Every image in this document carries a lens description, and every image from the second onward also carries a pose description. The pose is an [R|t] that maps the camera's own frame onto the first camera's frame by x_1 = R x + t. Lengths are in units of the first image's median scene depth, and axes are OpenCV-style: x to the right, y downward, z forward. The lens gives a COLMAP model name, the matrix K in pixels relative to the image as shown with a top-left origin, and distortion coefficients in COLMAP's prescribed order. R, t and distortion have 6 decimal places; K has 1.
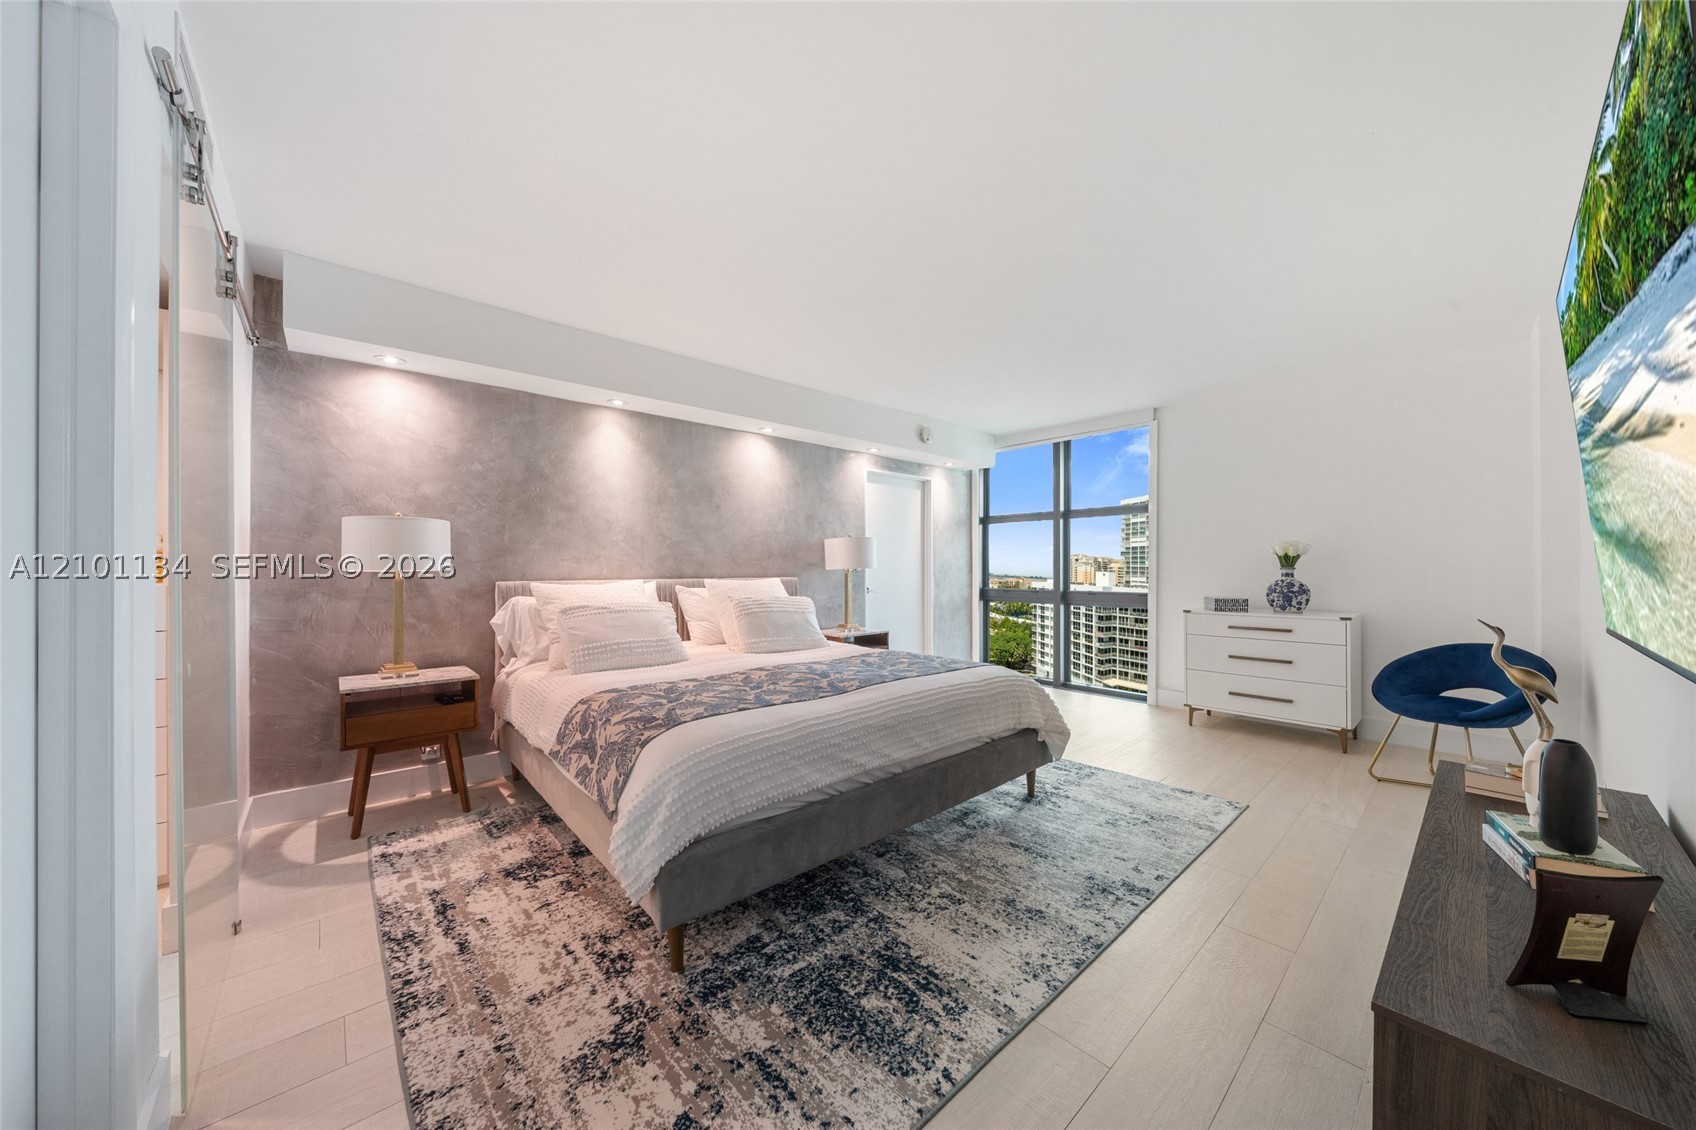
lens RADIAL K [[581.7, 0, 847.5], [0, 581.7, 566.2], [0, 0, 1]] dist [-0.000238, -0.000014]
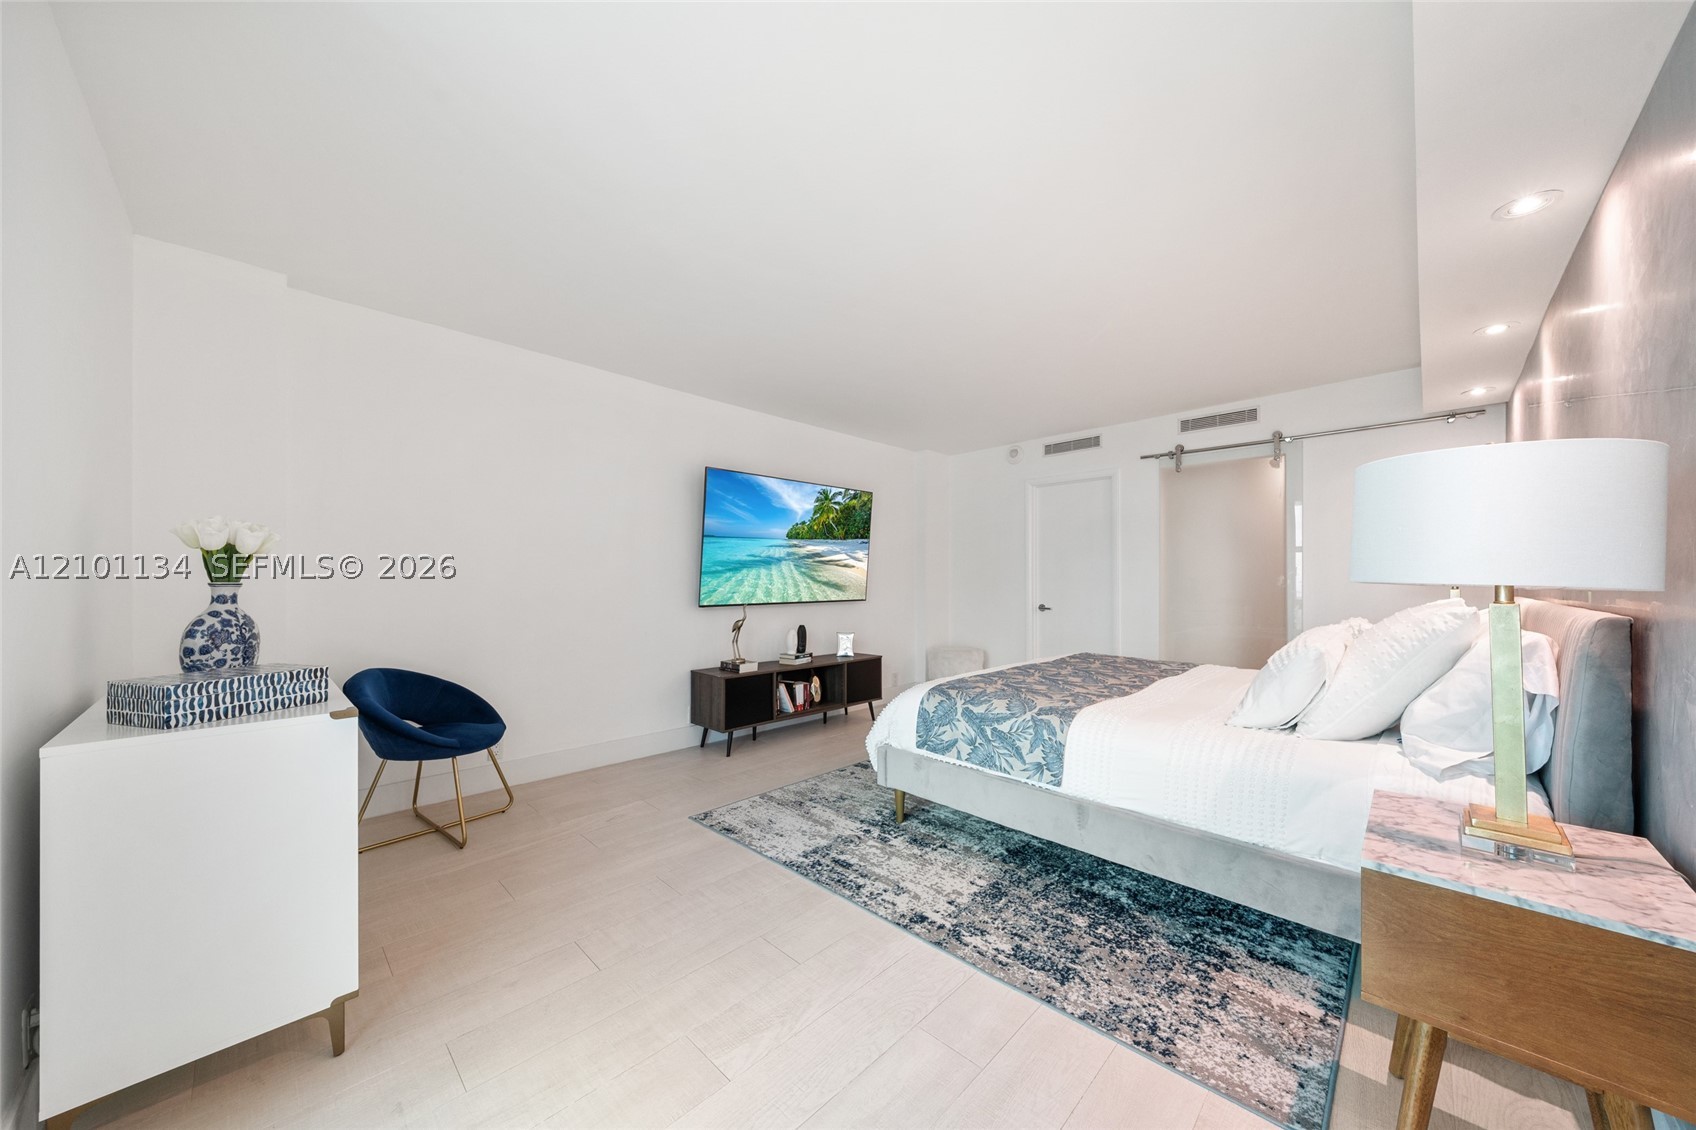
lens RADIAL K [[581.7, 0, 852.1], [0, 581.7, 577.7], [0, 0, 1]] dist [-0.000238, -0.000014]
pose [[-0.997797, -0.005165, -0.066143, 0.414002], [-0.004895, 0.999979, -0.004246, -0.000877], [0.066164, -0.003912, -0.997801, 1.759737]]
